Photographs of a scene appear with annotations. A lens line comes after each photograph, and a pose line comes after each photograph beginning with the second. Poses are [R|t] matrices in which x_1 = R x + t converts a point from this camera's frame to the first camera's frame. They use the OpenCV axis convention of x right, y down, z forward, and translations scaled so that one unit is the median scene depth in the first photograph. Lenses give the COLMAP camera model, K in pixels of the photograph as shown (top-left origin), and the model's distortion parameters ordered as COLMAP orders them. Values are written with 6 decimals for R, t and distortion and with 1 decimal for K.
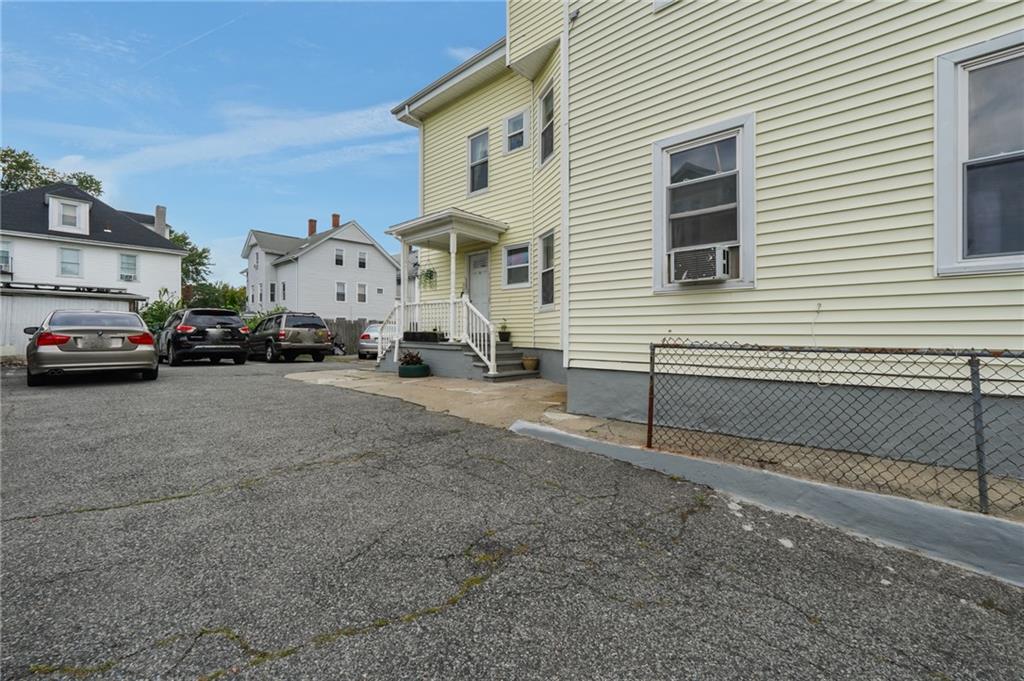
lens RADIAL K [[437.3, 0, 507.6], [0, 437.3, 330.5], [0, 0, 1]] dist [0.001434, 0.000504]
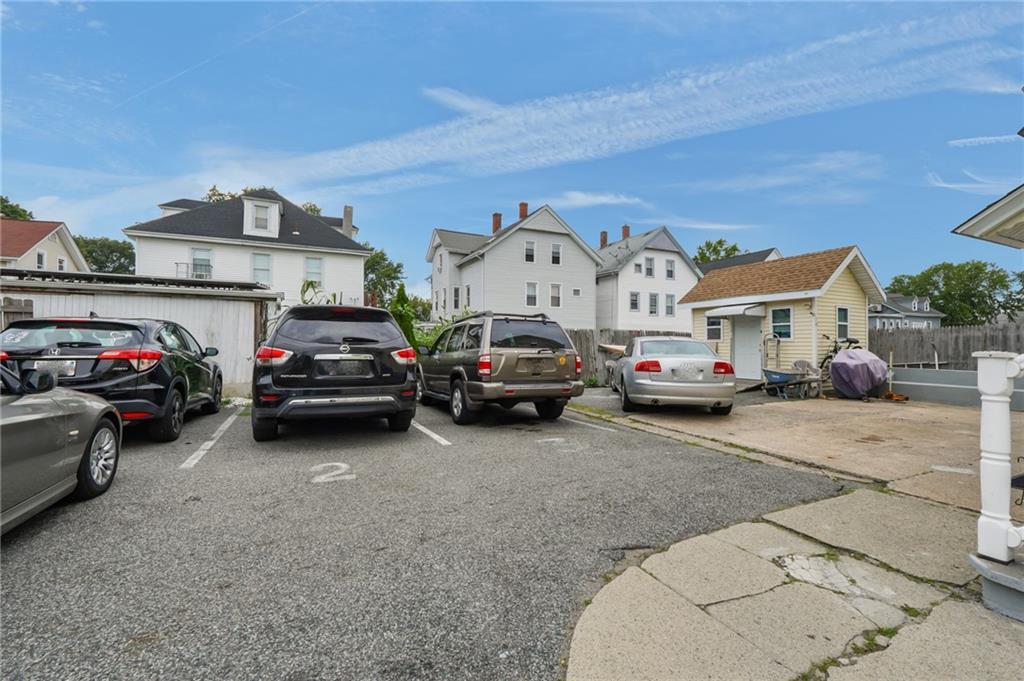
lens RADIAL K [[437.3, 0, 507.6], [0, 437.3, 330.5], [0, 0, 1]] dist [0.001434, 0.000504]
pose [[0.931858, -0.006822, -0.362759, -0.183197], [-0.000321, 0.999807, -0.019626, -0.008339], [0.362823, 0.018405, 0.931676, 0.328897]]
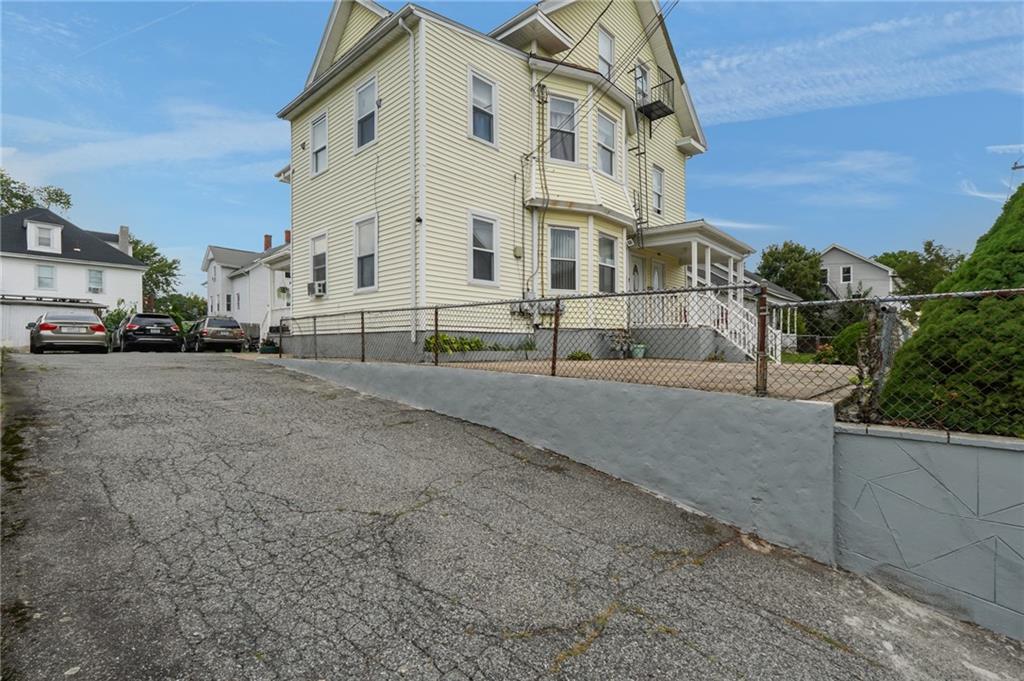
lens RADIAL K [[468.6, 0, 515.3], [0, 468.6, 346.0], [0, 0, 1]] dist [-0.000235, -0.000297]
pose [[0.999933, -0.003405, 0.011106, 0.241336], [0.003346, 0.999981, 0.005256, 0.025872], [-0.011124, -0.005218, 0.999925, -0.264768]]
